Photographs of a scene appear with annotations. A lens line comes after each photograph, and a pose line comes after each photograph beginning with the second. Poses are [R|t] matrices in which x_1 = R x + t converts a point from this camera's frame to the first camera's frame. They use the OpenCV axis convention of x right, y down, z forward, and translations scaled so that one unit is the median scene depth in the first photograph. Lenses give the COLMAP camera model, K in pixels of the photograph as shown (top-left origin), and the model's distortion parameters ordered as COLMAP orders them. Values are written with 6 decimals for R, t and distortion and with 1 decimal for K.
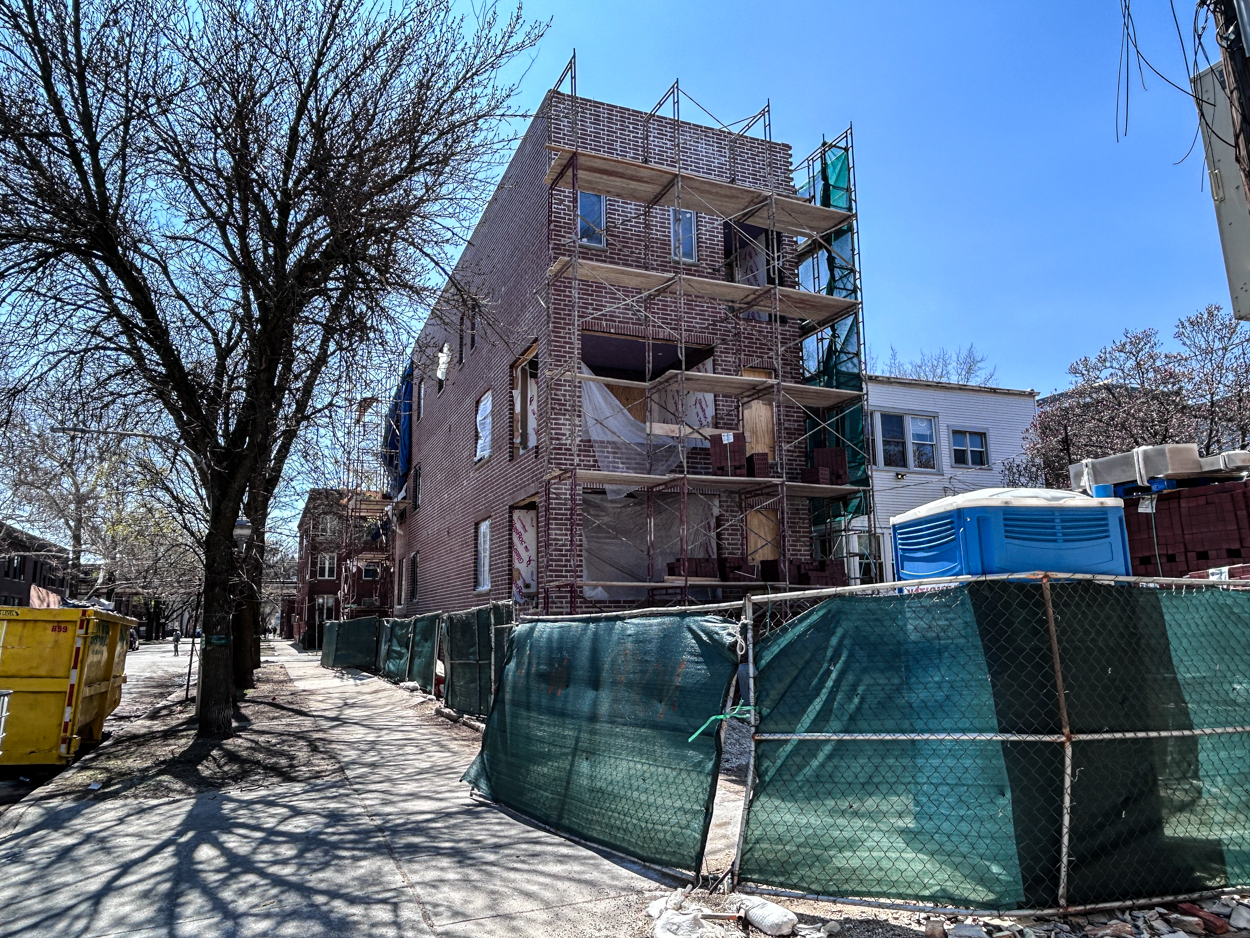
lens RADIAL K [[816.8, 0, 625.0], [0, 816.8, 469.0], [0, 0, 1]] dist [0.027327, -0.035654]
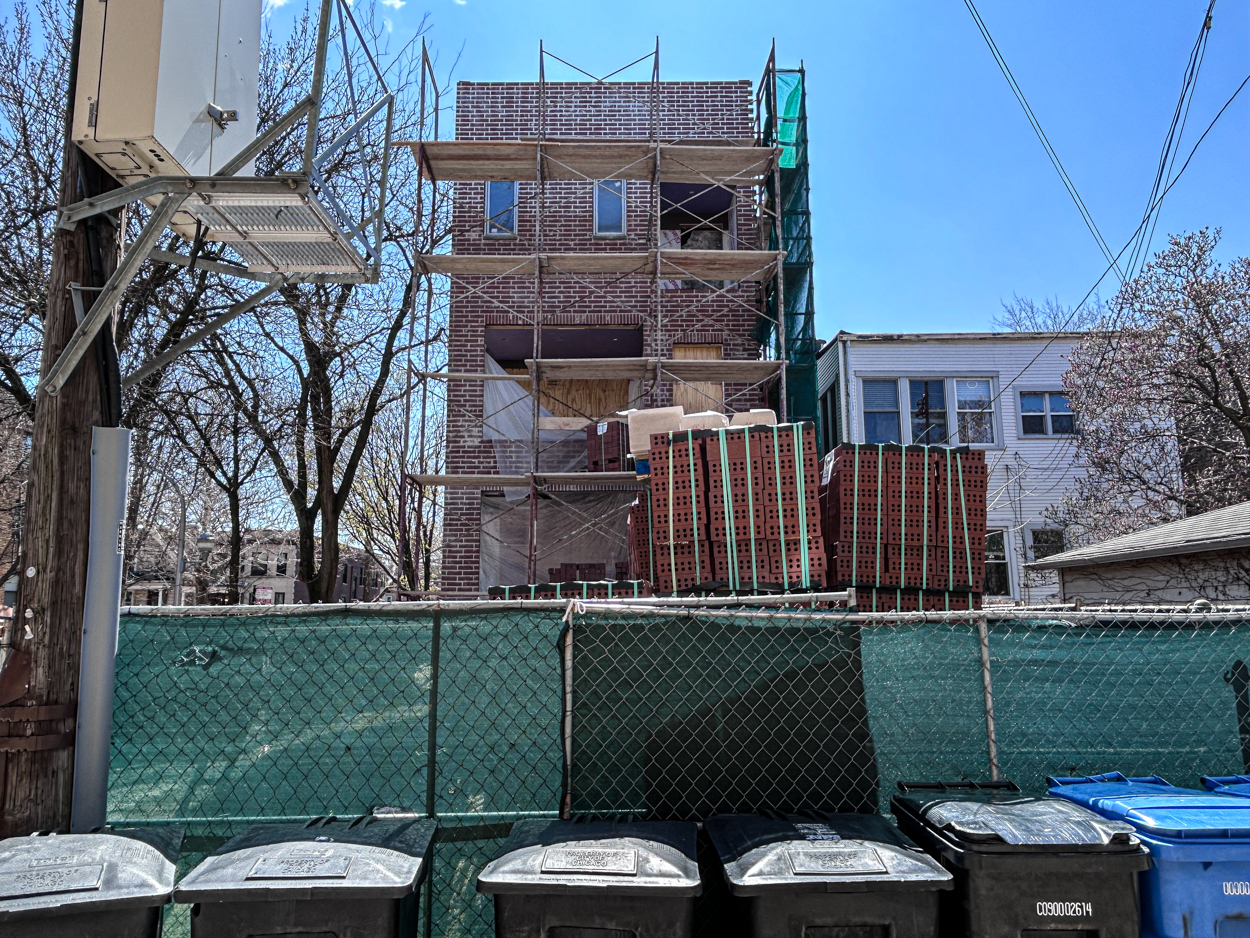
lens RADIAL K [[816.8, 0, 625.0], [0, 816.8, 469.0], [0, 0, 1]] dist [0.027327, -0.035654]
pose [[0.928008, -0.054992, -0.368480, 0.435010], [0.057429, 0.998340, -0.004359, 0.010641], [0.368108, -0.017116, 0.929626, 0.165762]]
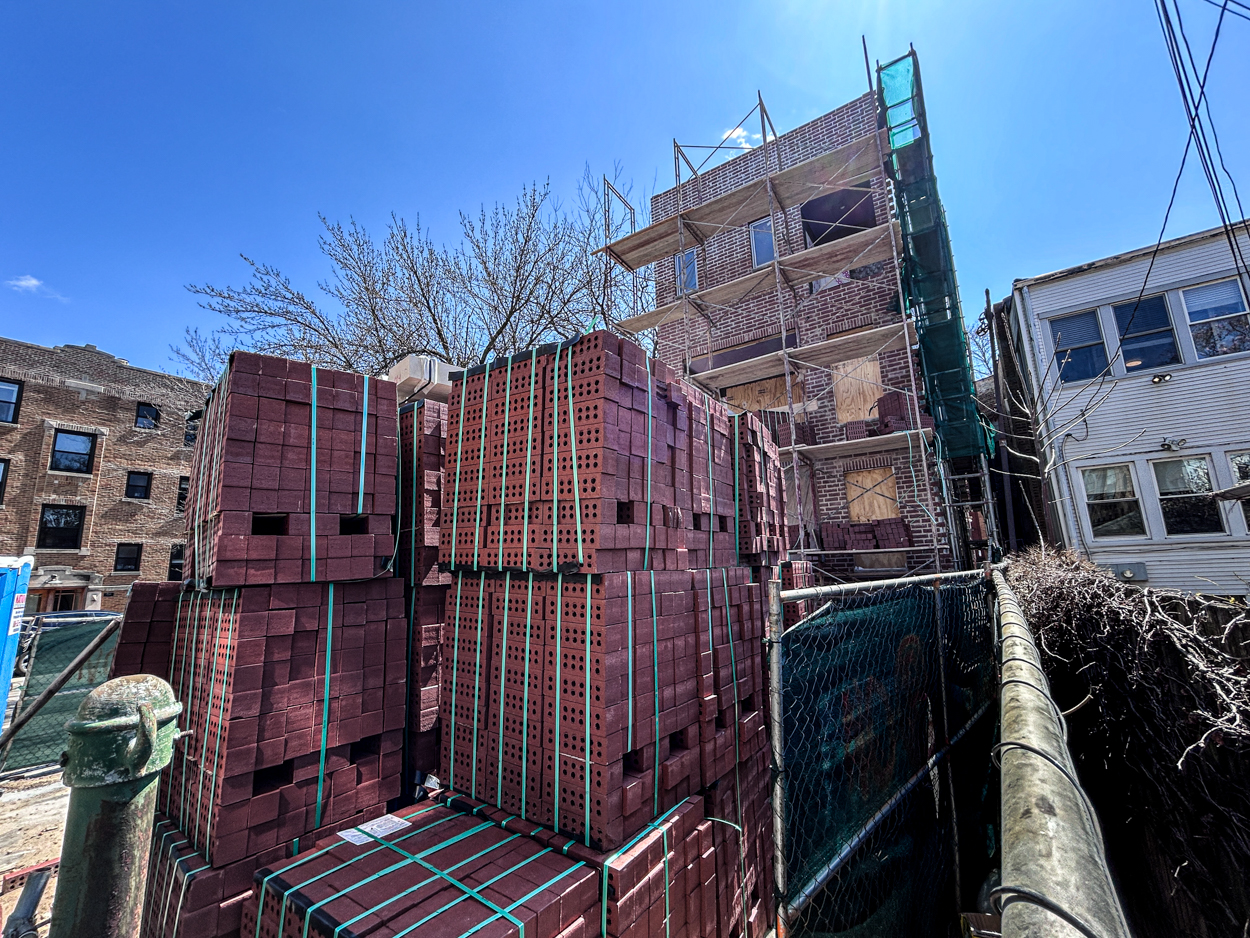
lens RADIAL K [[517.7, 0, 631.2], [0, 517.7, 469.6], [0, 0, 1]] dist [-0.001194, -0.000019]
pose [[0.566498, -0.165182, -0.807338, 0.532598], [0.178443, 0.981048, -0.075512, 0.048148], [0.804511, -0.101286, 0.585238, 0.424254]]
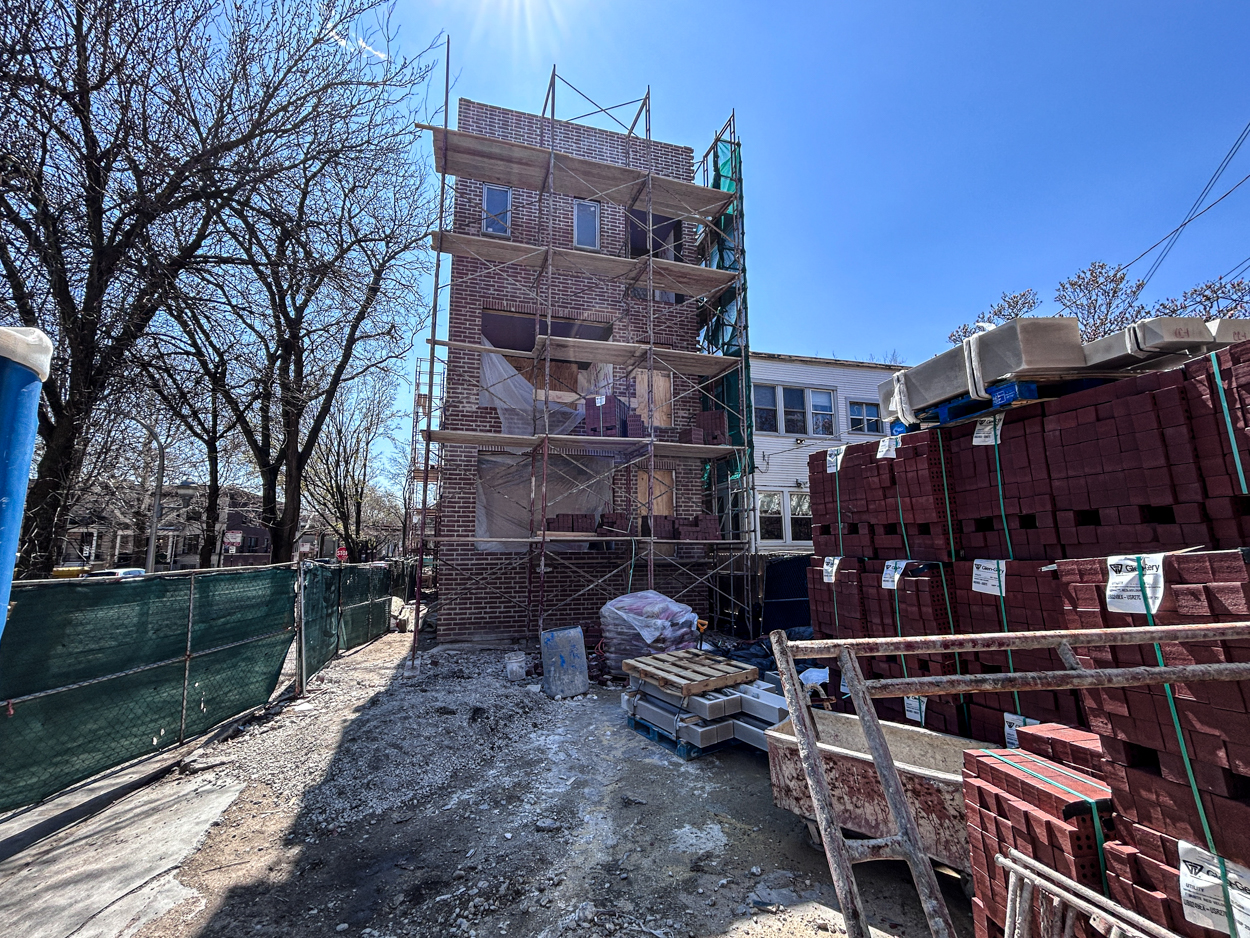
lens RADIAL K [[528.8, 0, 625.0], [0, 528.8, 469.0], [0, 0, 1]] dist [-0.001877, 0.000184]
pose [[0.995084, -0.009328, -0.098597, 0.205033], [0.012296, 0.999488, 0.029531, 0.028025], [0.098271, -0.030598, 0.994689, 0.294162]]
